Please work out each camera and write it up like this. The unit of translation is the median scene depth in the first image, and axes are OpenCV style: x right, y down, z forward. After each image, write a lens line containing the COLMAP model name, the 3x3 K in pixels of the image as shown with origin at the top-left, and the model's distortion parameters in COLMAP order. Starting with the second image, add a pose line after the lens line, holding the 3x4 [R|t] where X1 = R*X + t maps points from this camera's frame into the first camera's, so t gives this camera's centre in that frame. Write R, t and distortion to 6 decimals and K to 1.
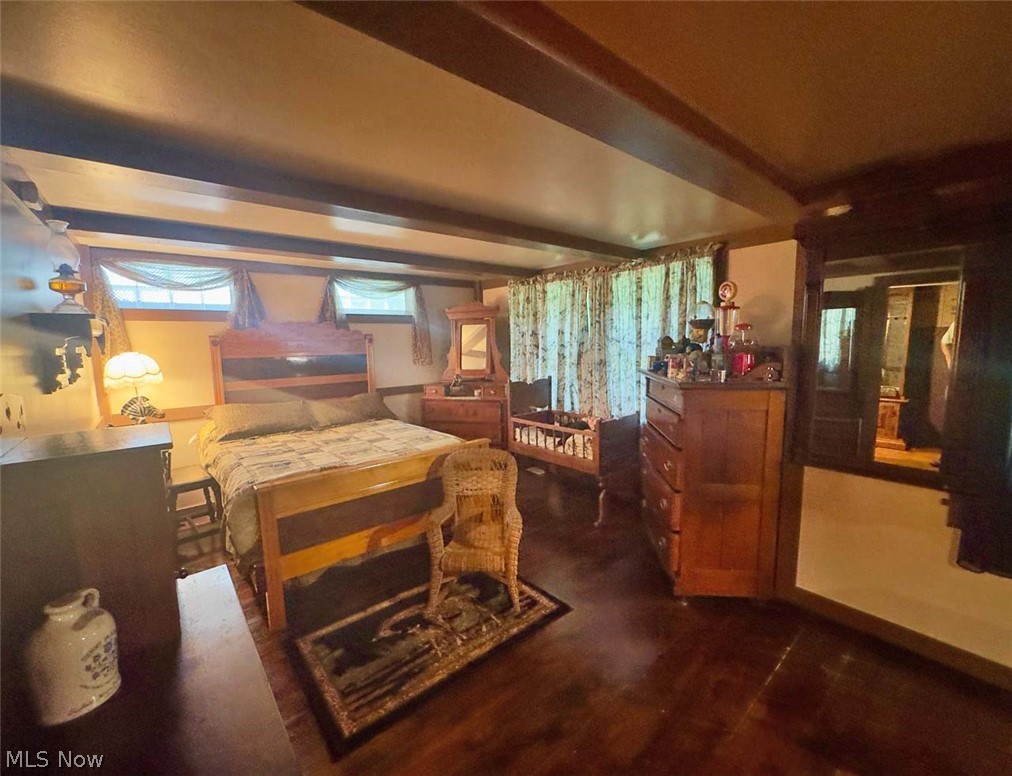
lens RADIAL K [[420.3, 0, 505.2], [0, 420.3, 385.8], [0, 0, 1]] dist [-0.000618, -0.000085]
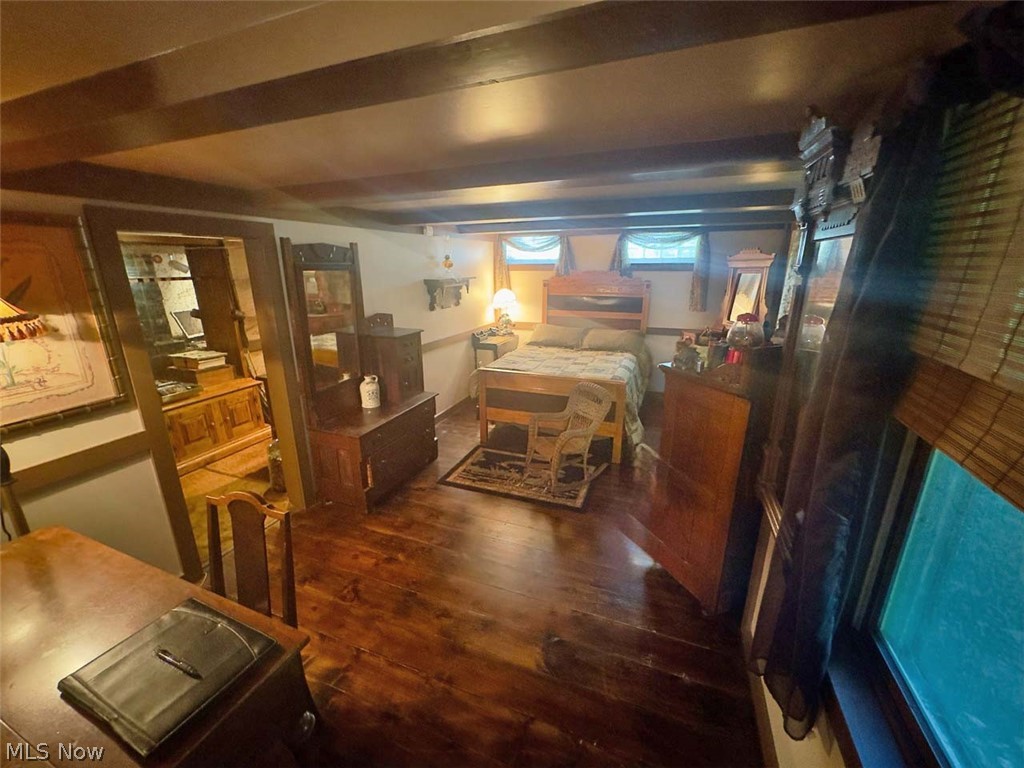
lens RADIAL K [[406.0, 0, 509.7], [0, 406.0, 384.0], [0, 0, 1]] dist [-0.004180, 0.000388]
pose [[0.469657, 0.261288, -0.843298, 0.687847], [-0.098498, 0.964745, 0.244061, -0.105113], [0.877337, -0.031561, 0.478836, 0.126322]]
